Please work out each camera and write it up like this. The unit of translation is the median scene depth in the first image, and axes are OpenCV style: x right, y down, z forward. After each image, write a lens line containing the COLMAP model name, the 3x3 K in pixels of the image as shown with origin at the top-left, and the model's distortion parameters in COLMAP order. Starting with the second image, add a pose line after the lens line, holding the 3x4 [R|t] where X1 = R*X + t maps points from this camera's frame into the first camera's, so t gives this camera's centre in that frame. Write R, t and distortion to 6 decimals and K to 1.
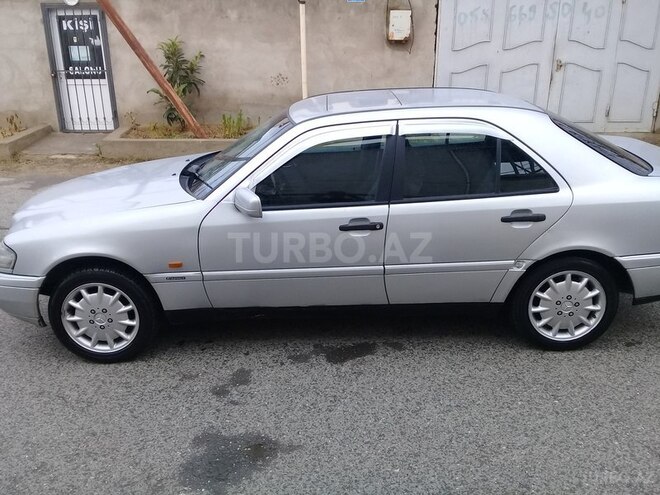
lens RADIAL K [[601.1, 0, 330.0], [0, 601.1, 247.5], [0, 0, 1]] dist [0.095173, -0.177101]
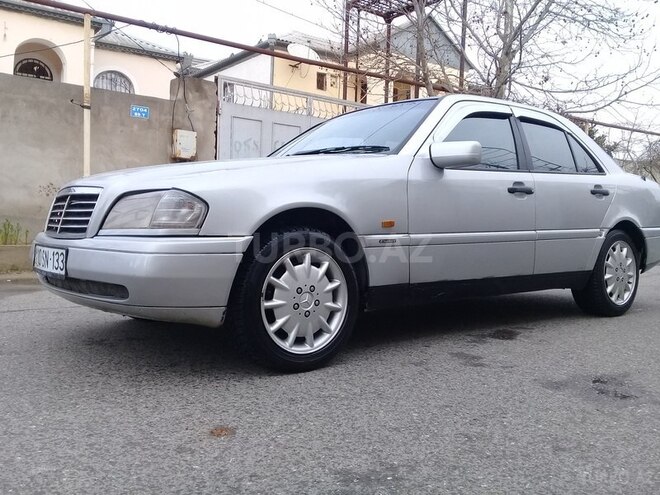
lens RADIAL K [[601.1, 0, 330.0], [0, 601.1, 247.5], [0, 0, 1]] dist [0.095173, -0.177101]
pose [[0.790580, 0.002803, 0.612353, -0.791572], [0.192485, 0.948165, -0.252848, 0.242509], [-0.581320, 0.317765, 0.749061, 0.423795]]
